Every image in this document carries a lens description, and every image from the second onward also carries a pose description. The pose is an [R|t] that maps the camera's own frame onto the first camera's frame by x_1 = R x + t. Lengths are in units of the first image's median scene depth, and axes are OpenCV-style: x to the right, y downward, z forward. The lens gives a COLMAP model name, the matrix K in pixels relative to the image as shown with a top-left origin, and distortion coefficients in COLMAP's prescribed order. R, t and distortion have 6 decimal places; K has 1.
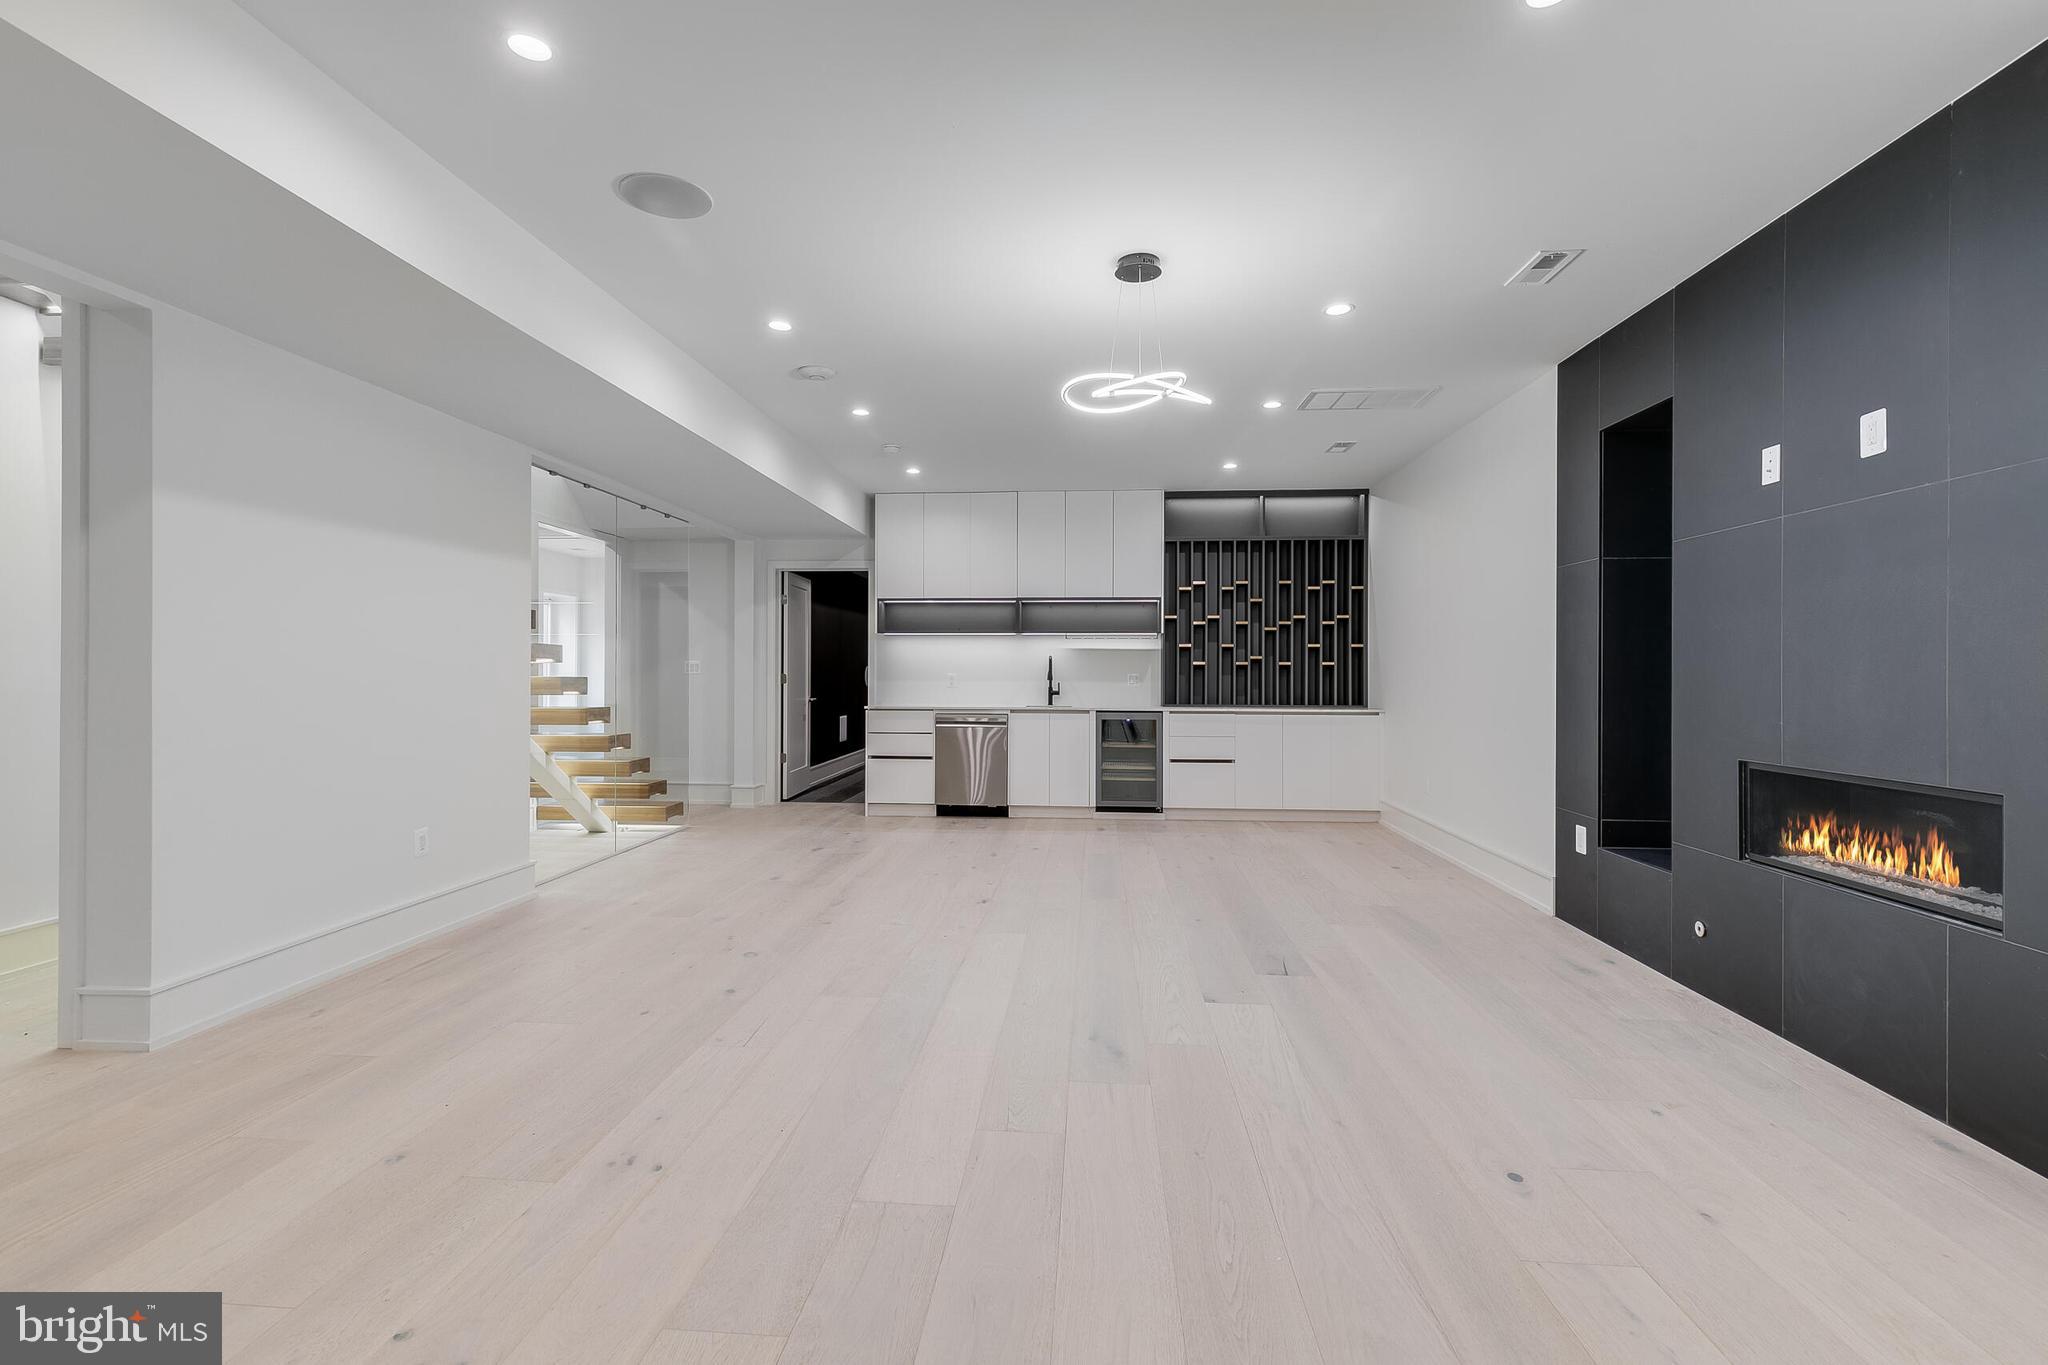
lens RADIAL K [[928.5, 0, 1026.7], [0, 928.5, 677.2], [0, 0, 1]] dist [-0.003109, -0.000358]
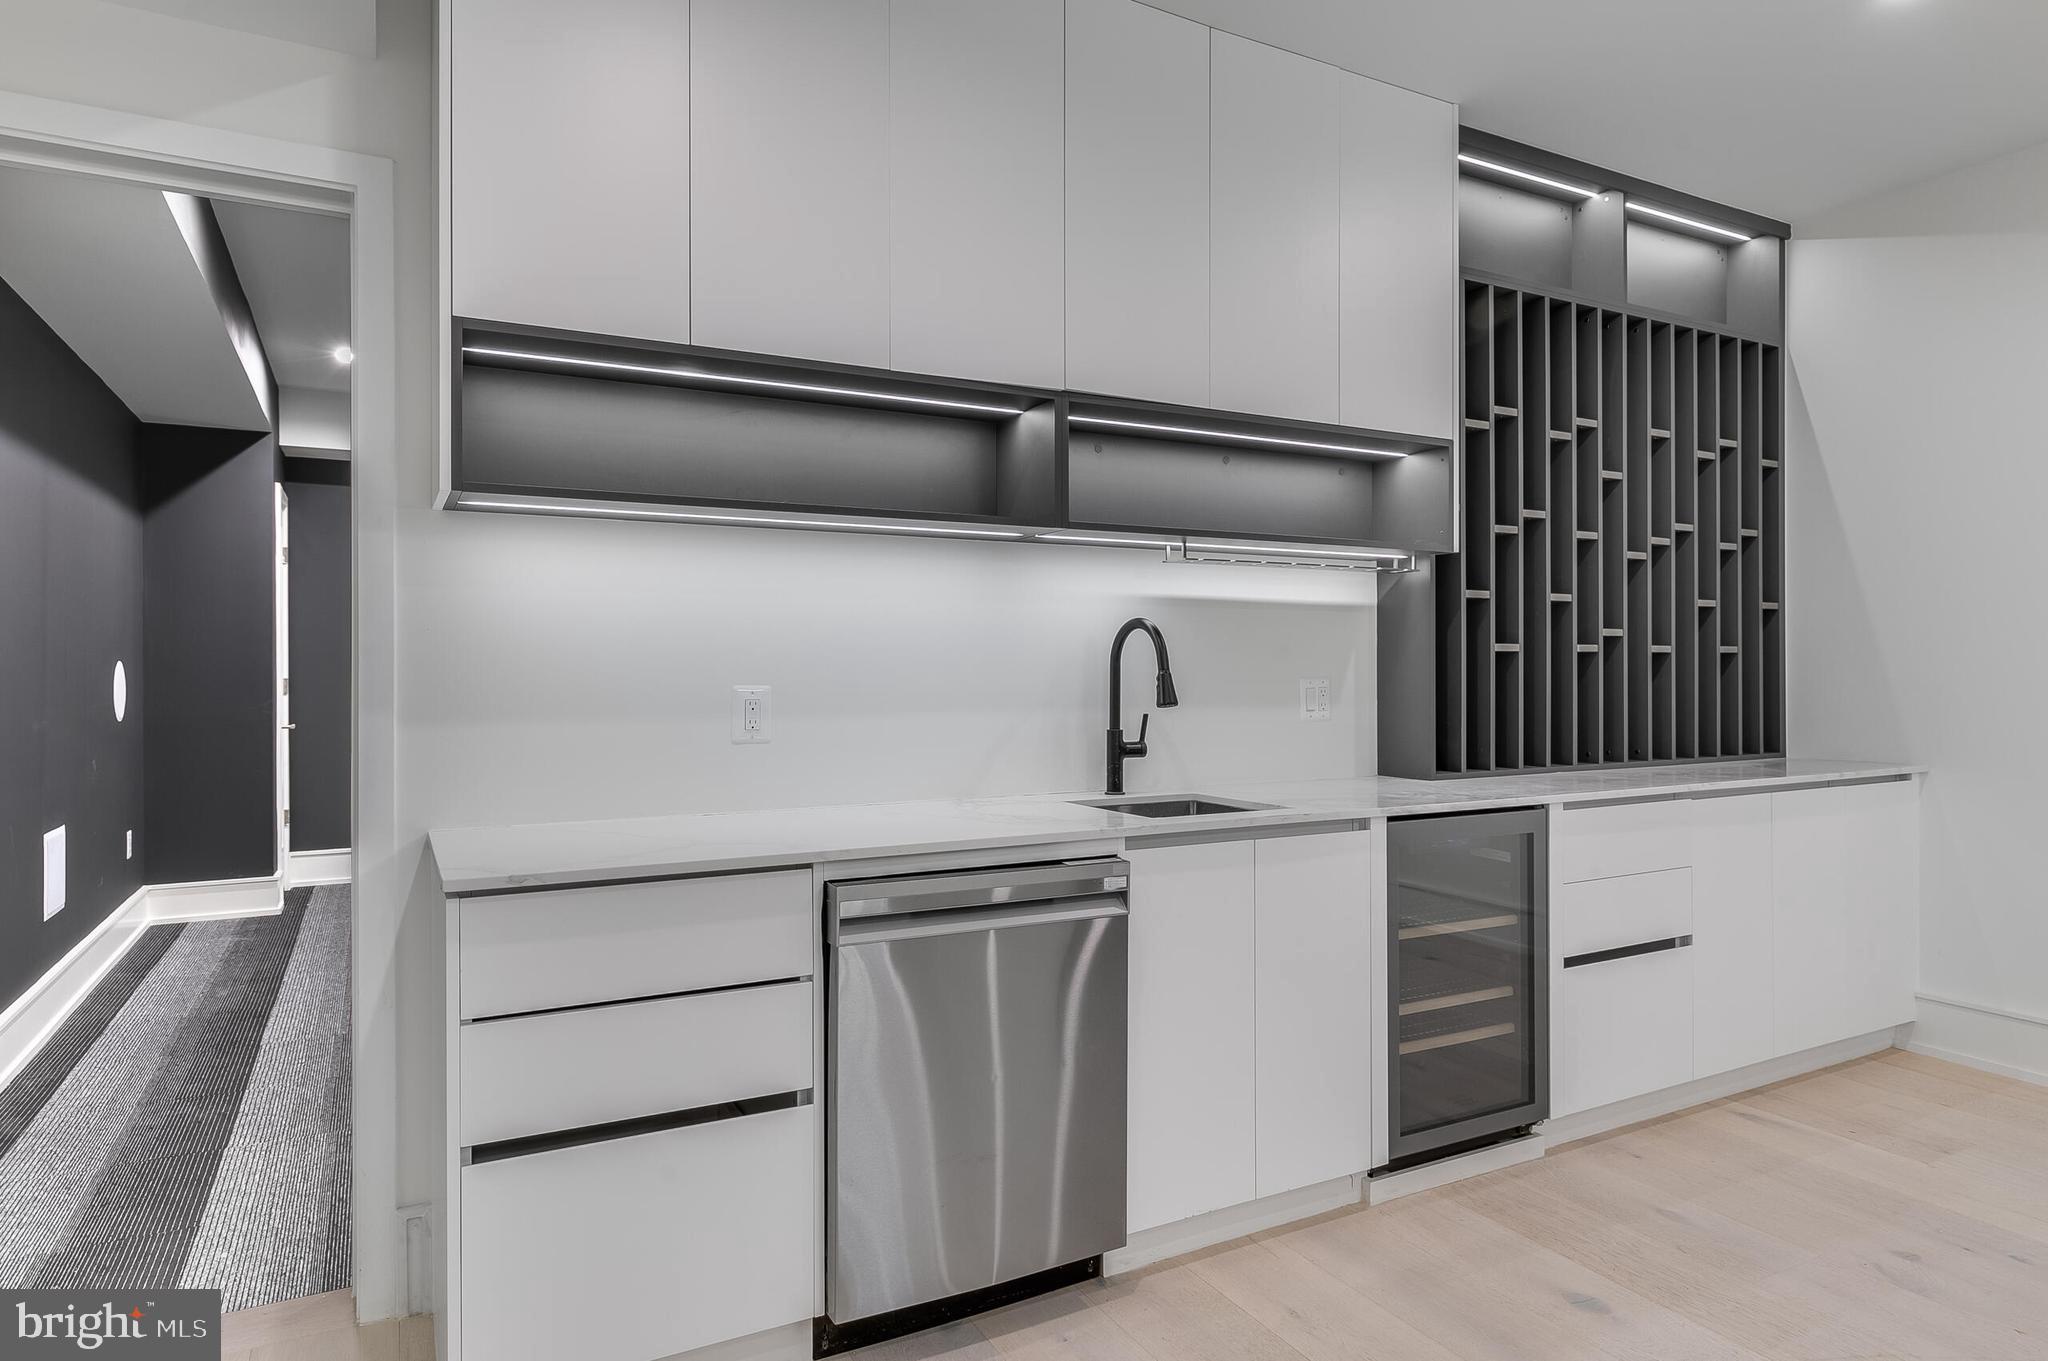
lens RADIAL K [[1174.1, 0, 1025.9], [0, 1174.1, 675.5], [0, 0, 1]] dist [-0.001878, -0.000637]
pose [[0.836656, -0.005368, 0.547702, -0.296259], [0.005829, 0.999983, 0.000897, -0.009543], [-0.547697, 0.002442, 0.836673, 1.089120]]
